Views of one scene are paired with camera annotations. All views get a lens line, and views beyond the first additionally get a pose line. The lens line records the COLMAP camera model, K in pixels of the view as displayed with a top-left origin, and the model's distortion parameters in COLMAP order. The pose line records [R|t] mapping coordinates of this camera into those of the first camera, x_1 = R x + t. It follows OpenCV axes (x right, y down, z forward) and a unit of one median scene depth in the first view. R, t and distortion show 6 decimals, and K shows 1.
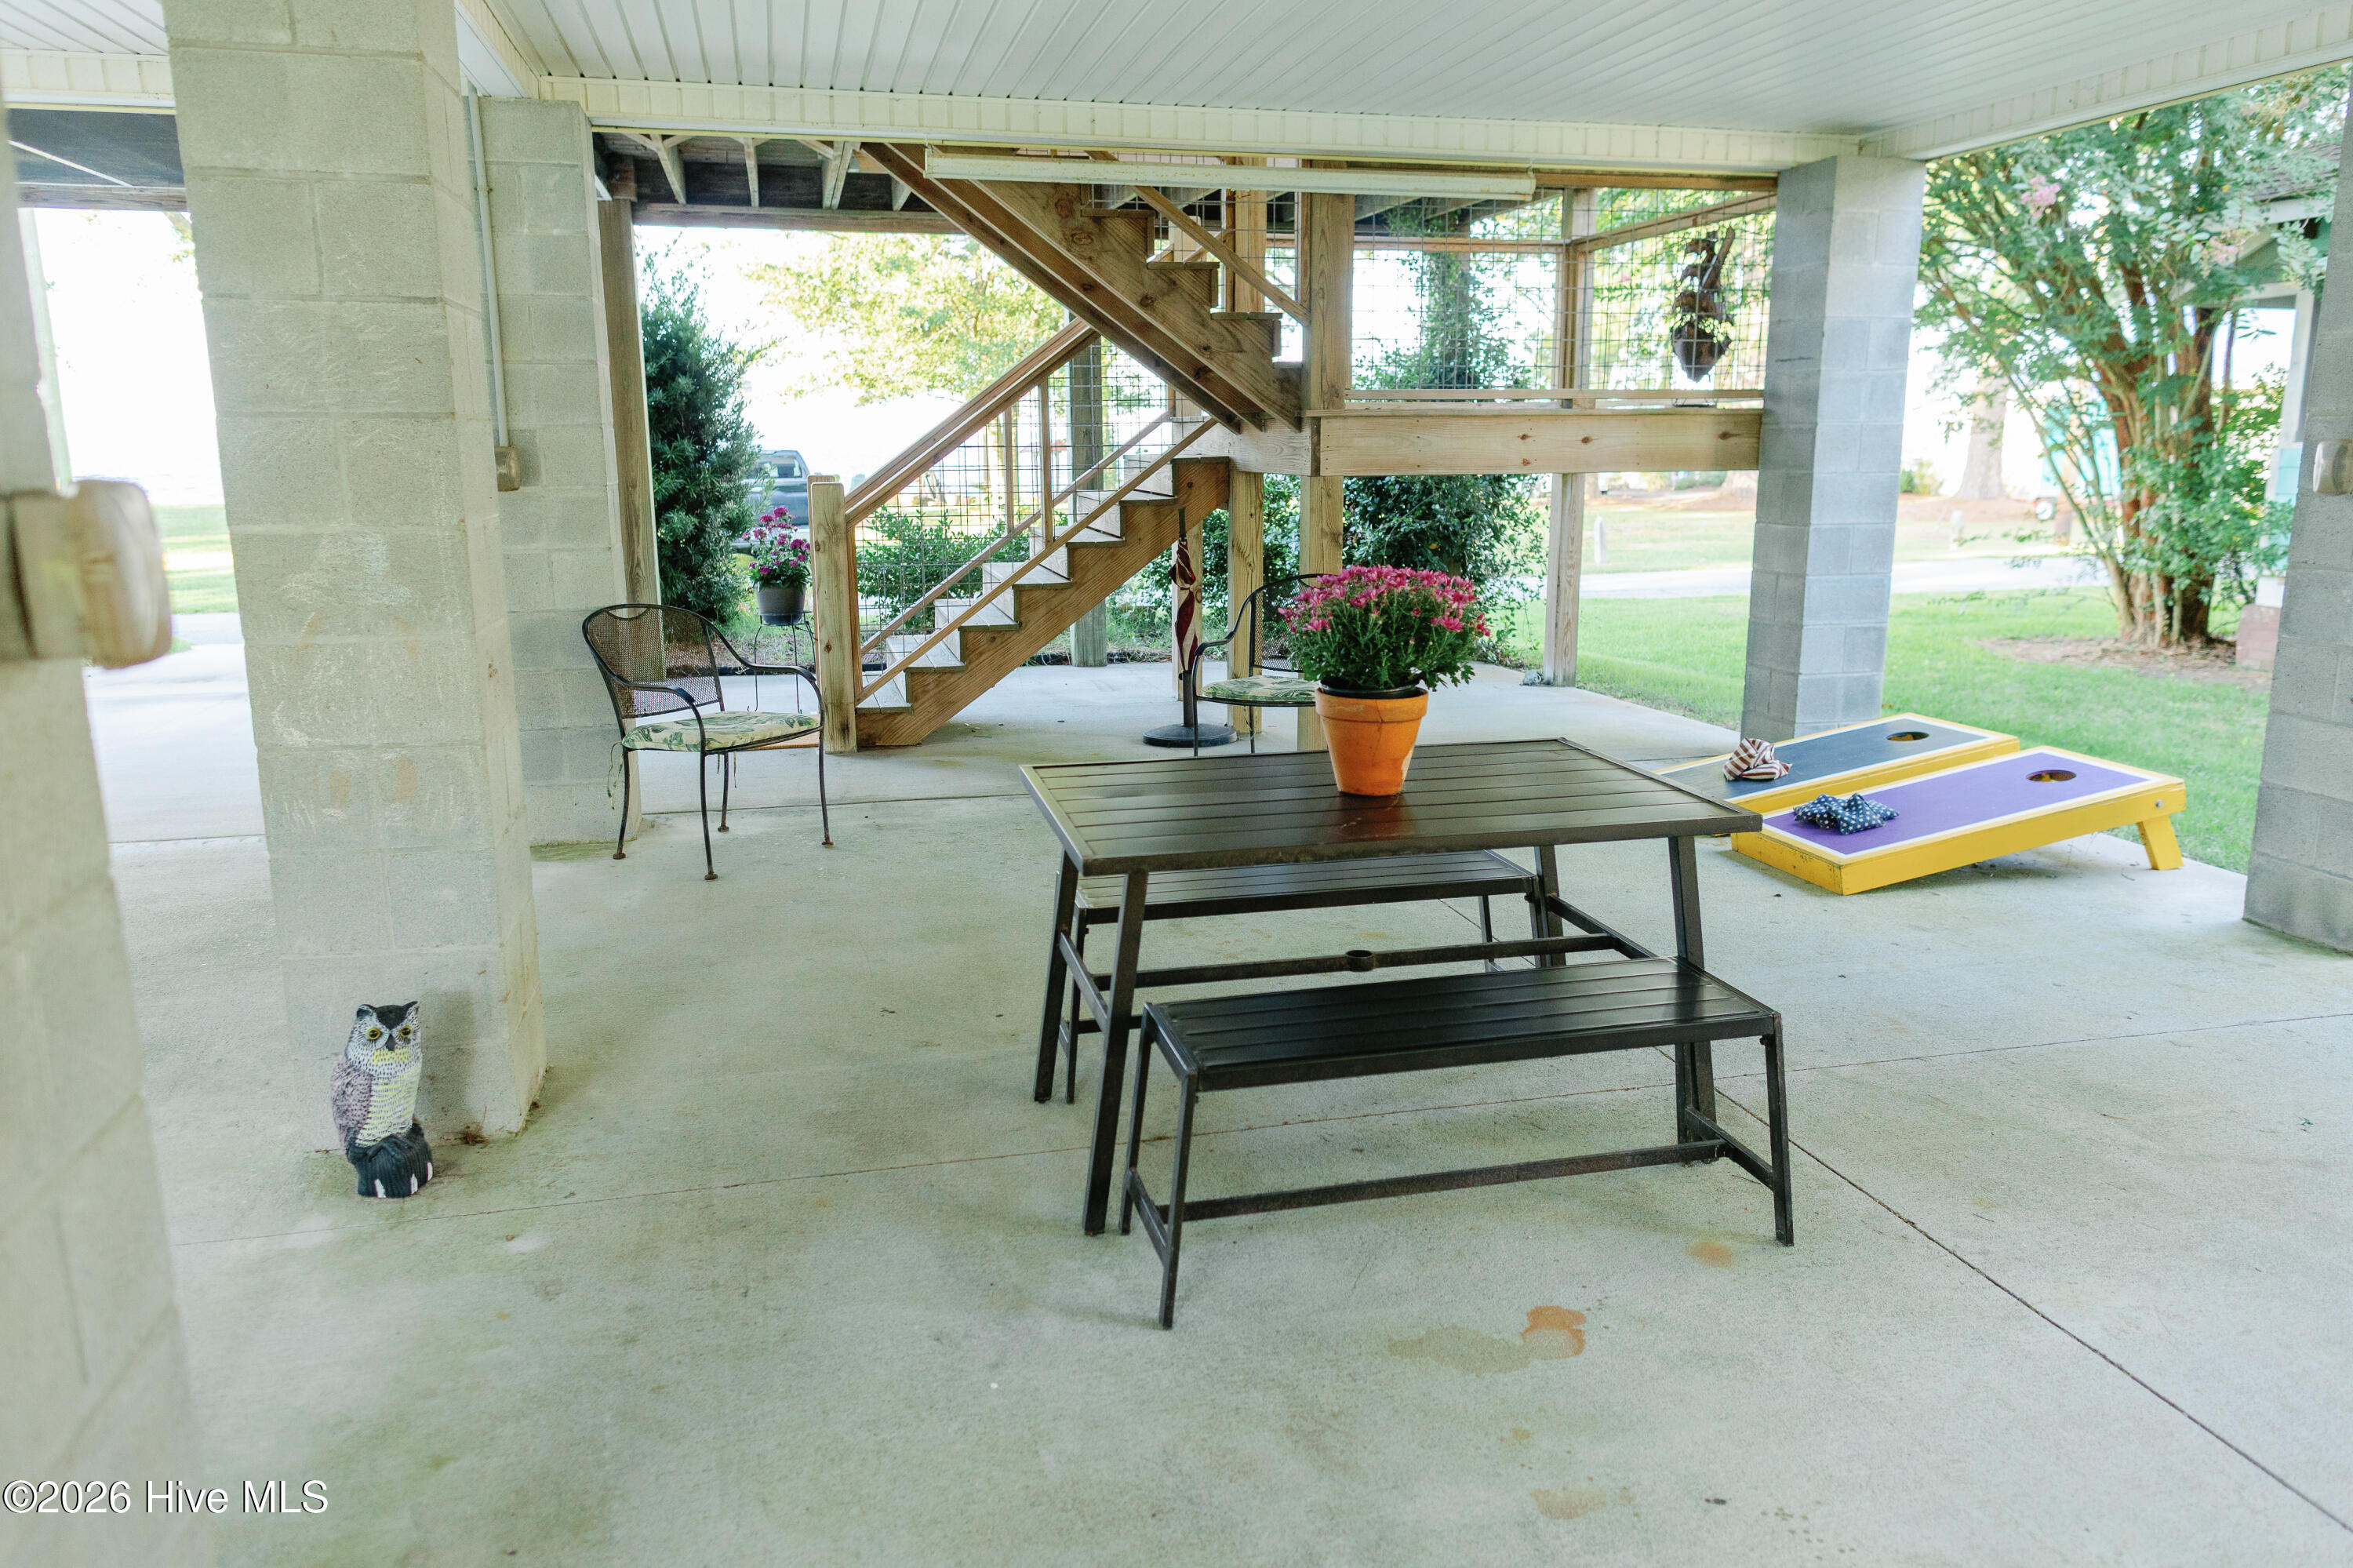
lens RADIAL K [[1627.6, 0, 1182.8], [0, 1627.6, 764.0], [0, 0, 1]] dist [0.006447, -0.007612]
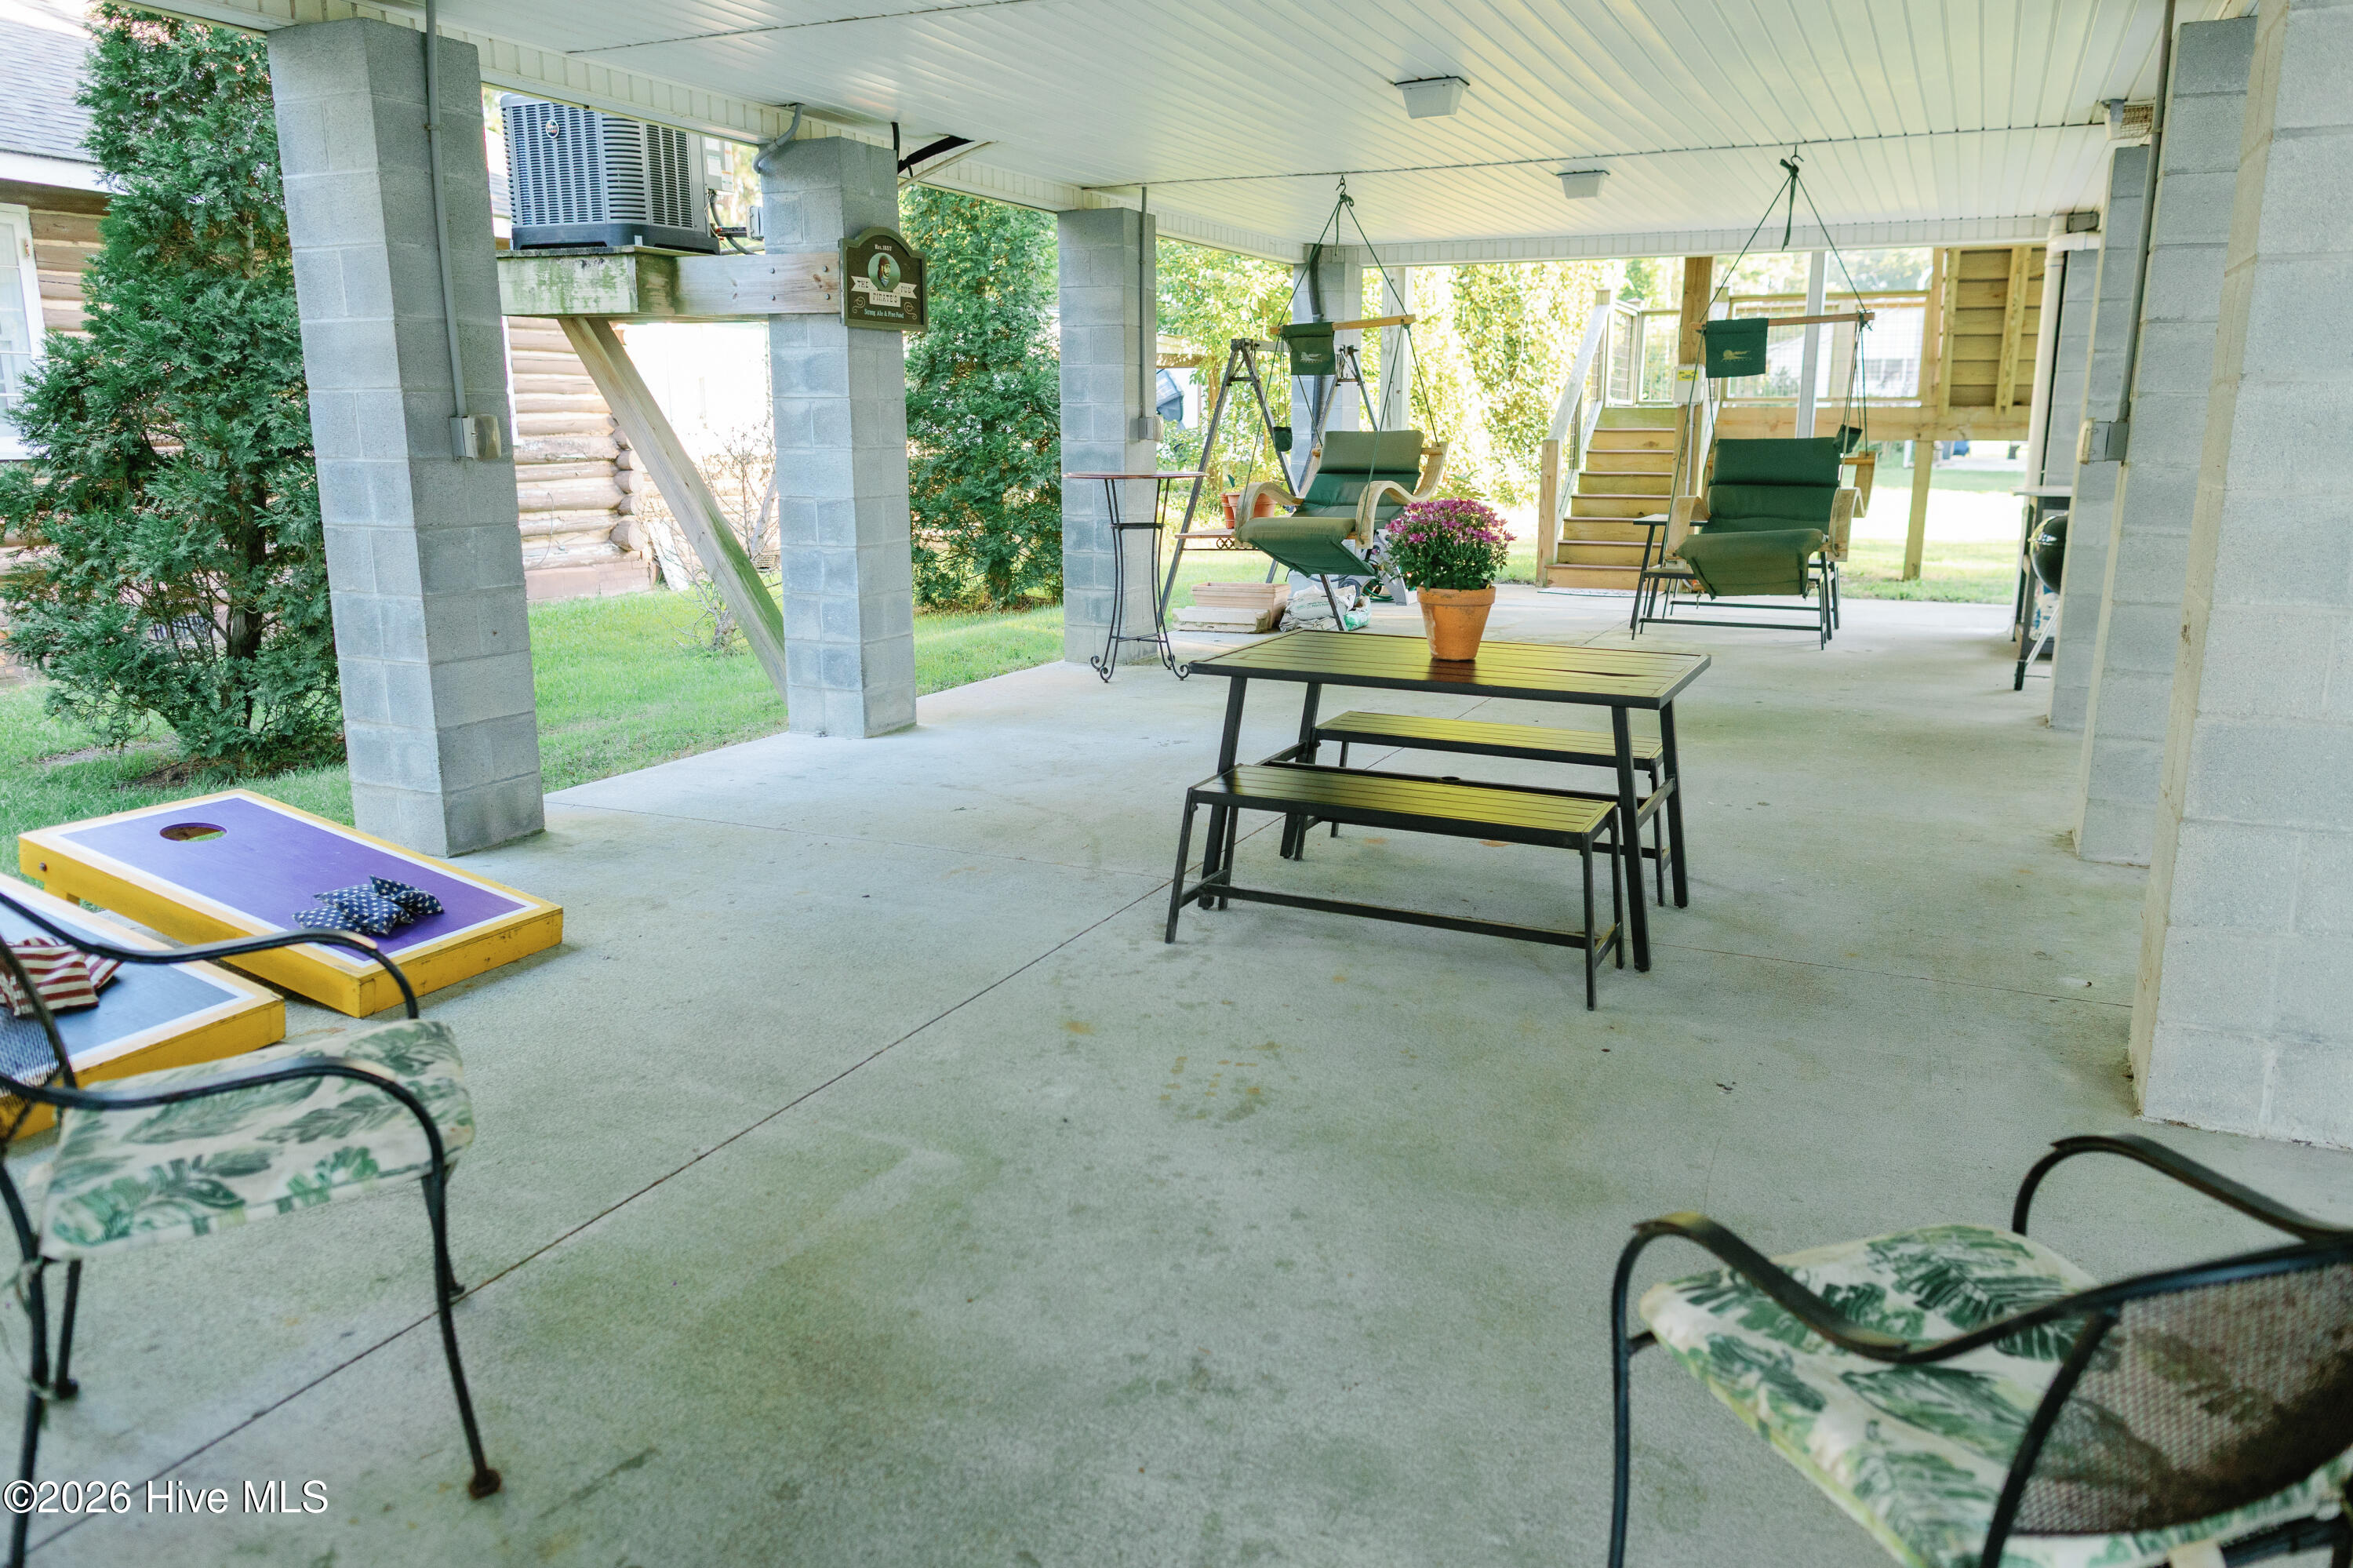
lens RADIAL K [[1627.6, 0, 1182.8], [0, 1627.6, 764.0], [0, 0, 1]] dist [0.006447, -0.007612]
pose [[-0.778486, -0.127079, 0.614663, -0.486103], [0.124062, 0.928815, 0.349157, -0.352013], [-0.615279, 0.348070, -0.707304, 1.811324]]
